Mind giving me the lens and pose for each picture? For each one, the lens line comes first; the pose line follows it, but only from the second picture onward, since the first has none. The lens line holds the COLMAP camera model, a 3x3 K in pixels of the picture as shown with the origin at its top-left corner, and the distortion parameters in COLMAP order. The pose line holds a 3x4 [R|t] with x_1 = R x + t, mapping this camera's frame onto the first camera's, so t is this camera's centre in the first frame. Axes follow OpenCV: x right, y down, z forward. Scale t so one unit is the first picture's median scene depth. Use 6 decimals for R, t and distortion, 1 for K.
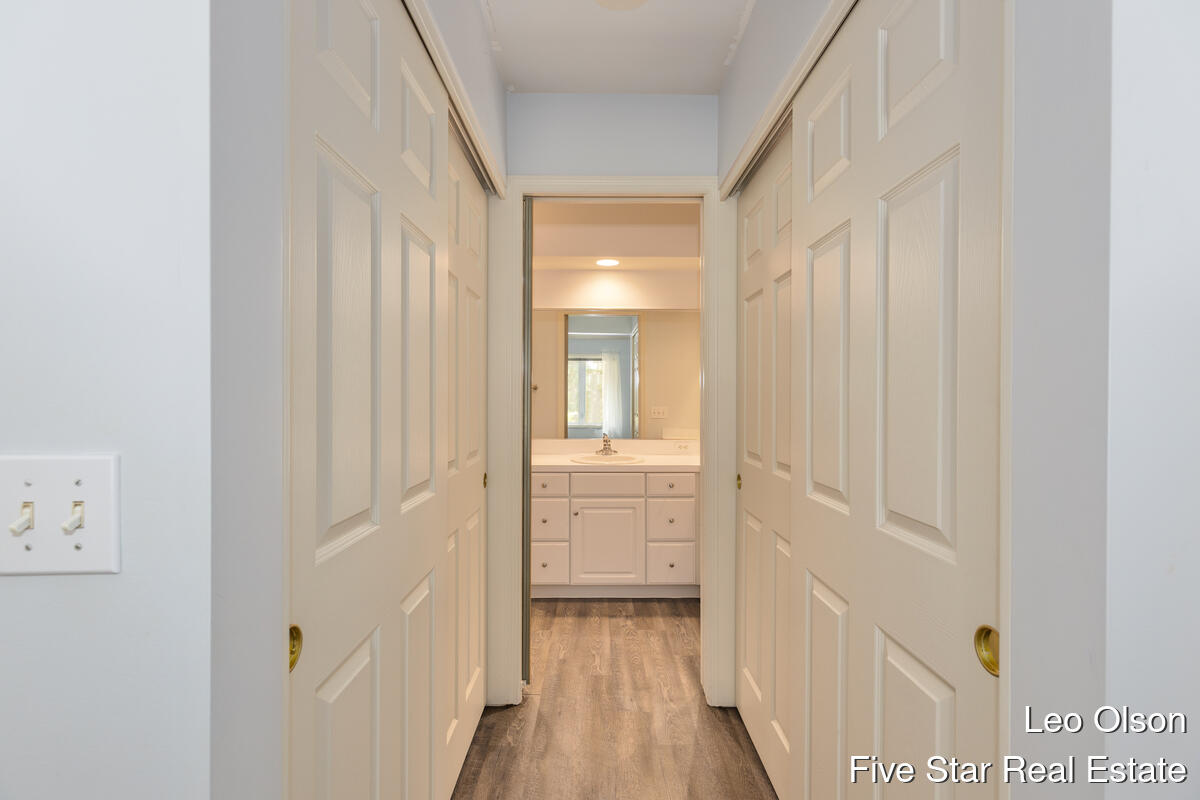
lens RADIAL K [[538.3, 0, 598.9], [0, 538.3, 398.1], [0, 0, 1]] dist [0.002045, 0.000726]
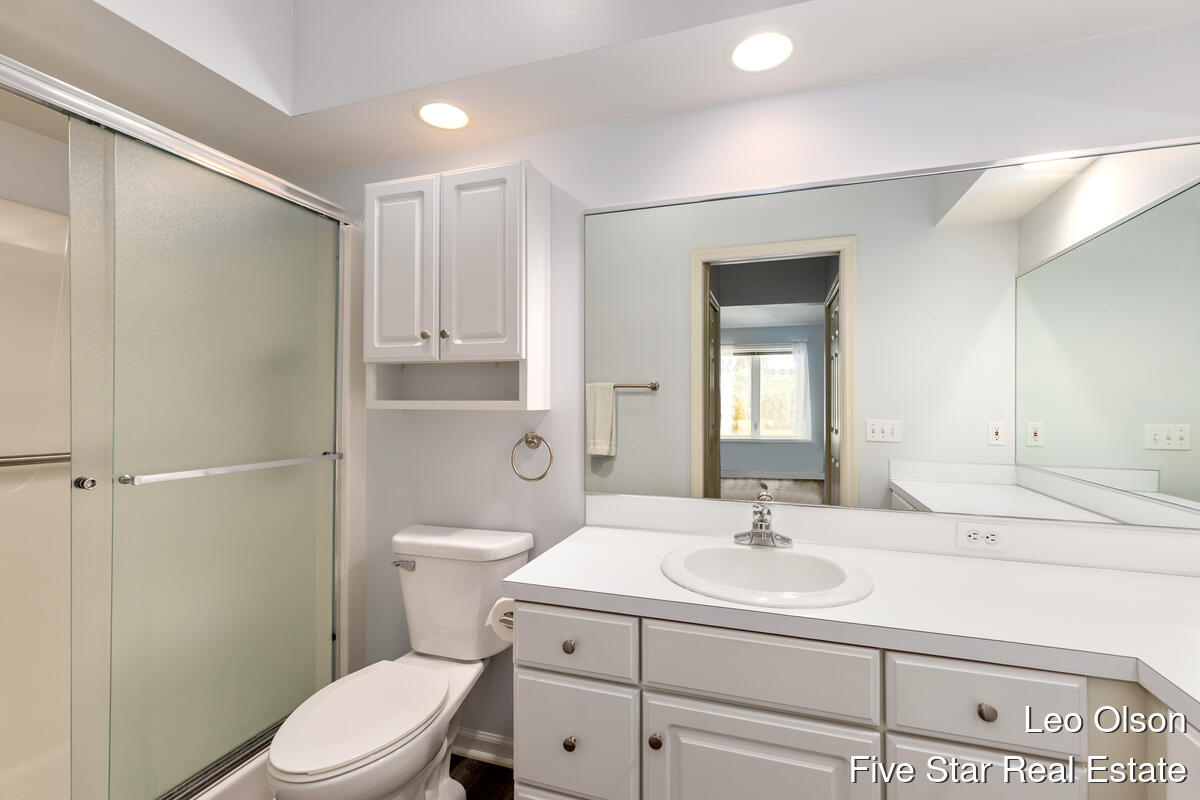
lens RADIAL K [[538.3, 0, 598.9], [0, 538.3, 398.1], [0, 0, 1]] dist [0.002045, 0.000726]
pose [[0.943751, -0.005048, -0.330620, 0.036704], [0.001688, 0.999944, -0.010448, -0.000166], [0.330654, 0.009302, 0.943706, 0.659595]]
